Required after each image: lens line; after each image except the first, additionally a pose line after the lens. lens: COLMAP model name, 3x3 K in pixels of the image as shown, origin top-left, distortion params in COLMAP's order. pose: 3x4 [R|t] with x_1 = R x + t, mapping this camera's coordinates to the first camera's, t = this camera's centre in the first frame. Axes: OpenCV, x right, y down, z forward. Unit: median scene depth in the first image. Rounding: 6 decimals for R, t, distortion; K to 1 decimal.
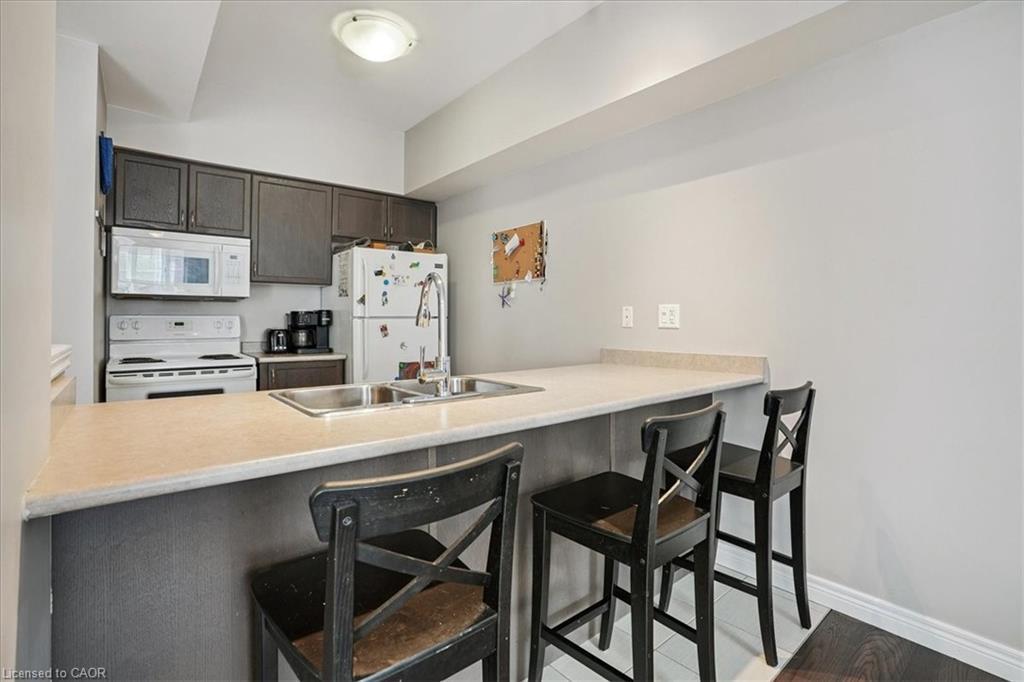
lens RADIAL K [[479.8, 0, 511.1], [0, 479.8, 317.4], [0, 0, 1]] dist [-0.077474, 0.028799]
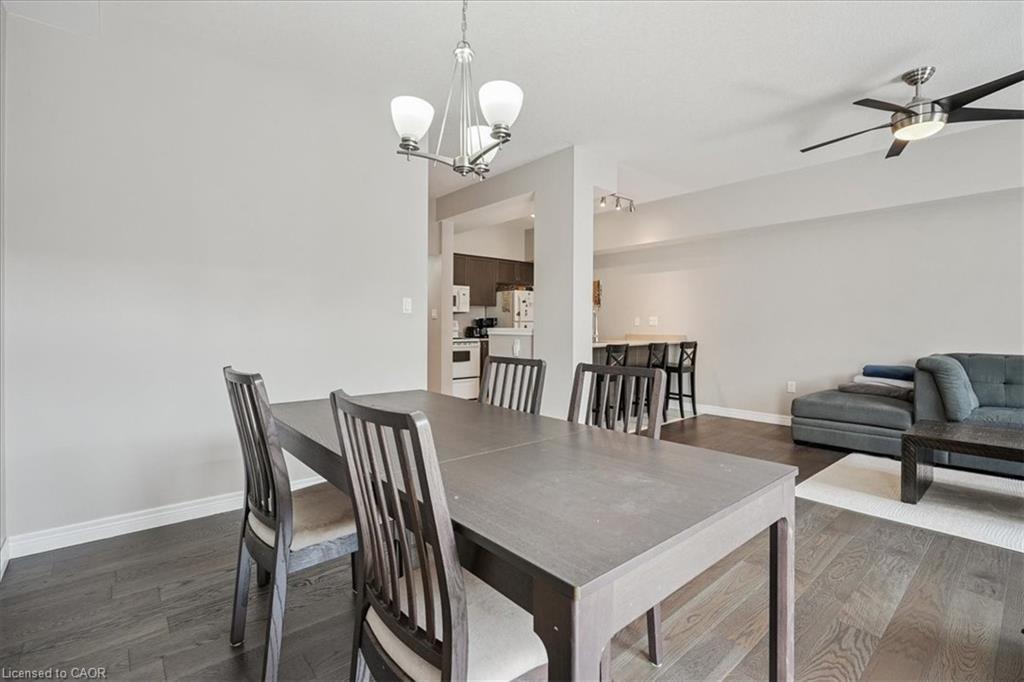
lens RADIAL K [[469.9, 0, 510.4], [0, 469.9, 328.2], [0, 0, 1]] dist [-0.005790, 0.001277]
pose [[0.999382, 0.004389, 0.034890, -0.421072], [-0.004756, 0.999934, 0.010451, 0.008609], [-0.034842, -0.010610, 0.999337, -1.206238]]
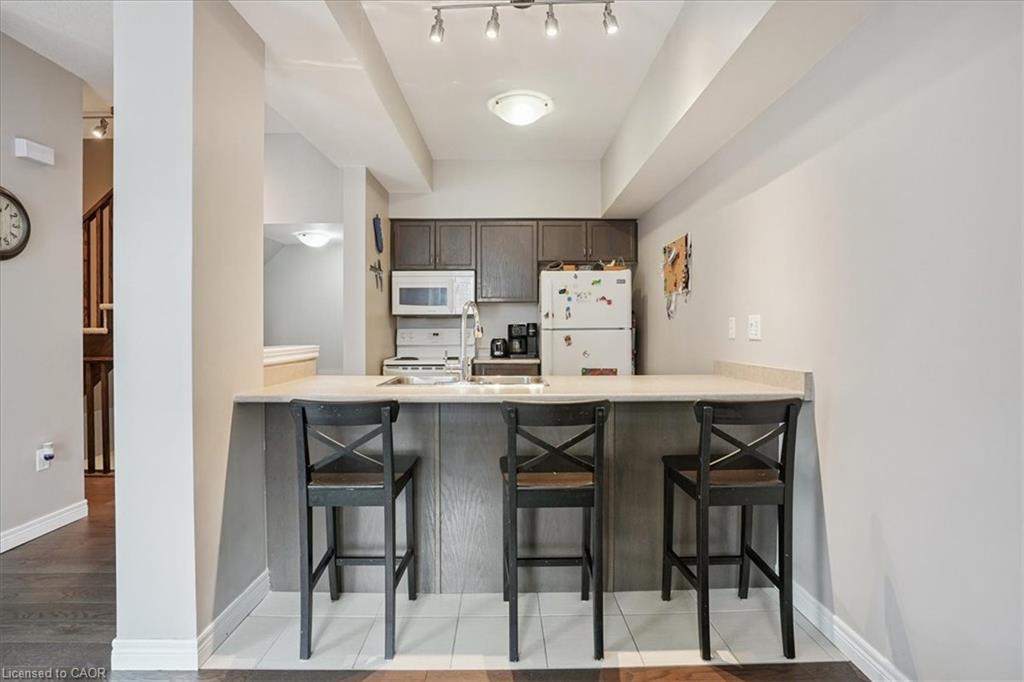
lens RADIAL K [[512.4, 0, 512.0], [0, 512.4, 341.0], [0, 0, 1]] dist [-0.081879, 0.000060]
pose [[0.781397, 0.009432, -0.623963, 0.420532], [0.007609, 0.999667, 0.024640, -0.002719], [0.623987, -0.024002, 0.781066, -0.071814]]
